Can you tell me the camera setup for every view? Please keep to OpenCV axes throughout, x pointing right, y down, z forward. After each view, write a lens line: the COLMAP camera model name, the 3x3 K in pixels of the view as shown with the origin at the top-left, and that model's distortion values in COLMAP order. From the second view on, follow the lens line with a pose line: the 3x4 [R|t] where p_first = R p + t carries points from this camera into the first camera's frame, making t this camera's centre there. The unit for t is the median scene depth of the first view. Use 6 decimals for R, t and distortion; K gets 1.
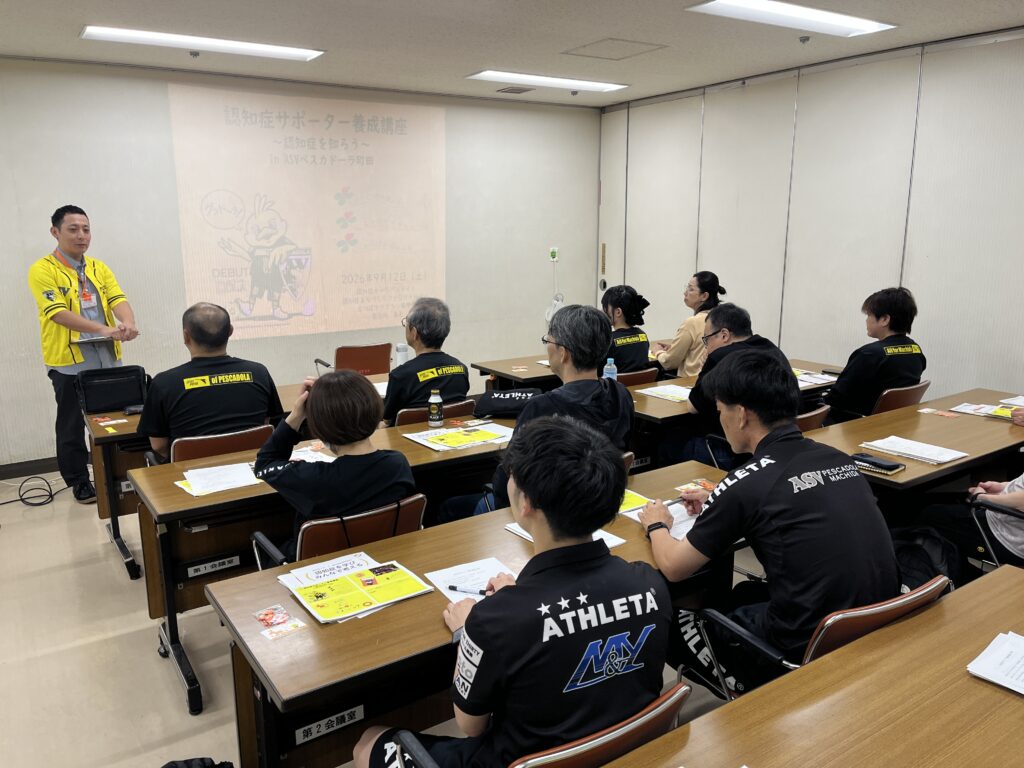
lens RADIAL K [[783.6, 0, 511.2], [0, 783.6, 376.0], [0, 0, 1]] dist [-0.025630, -0.002942]
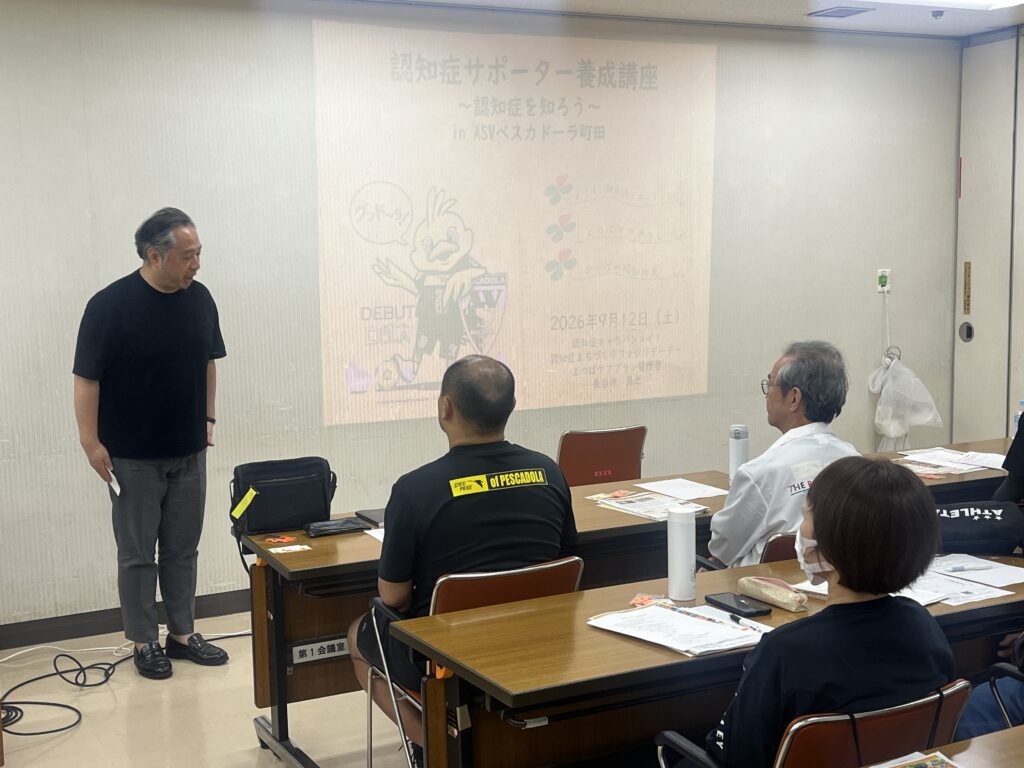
lens RADIAL K [[1290.0, 0, 512.2], [0, 1290.0, 385.5], [0, 0, 1]] dist [-0.012866, 0.000000]
pose [[0.992187, -0.000712, -0.124755, -0.128773], [-0.009082, 0.996918, -0.077920, 0.004634], [0.124426, 0.078444, 0.989123, -0.003234]]
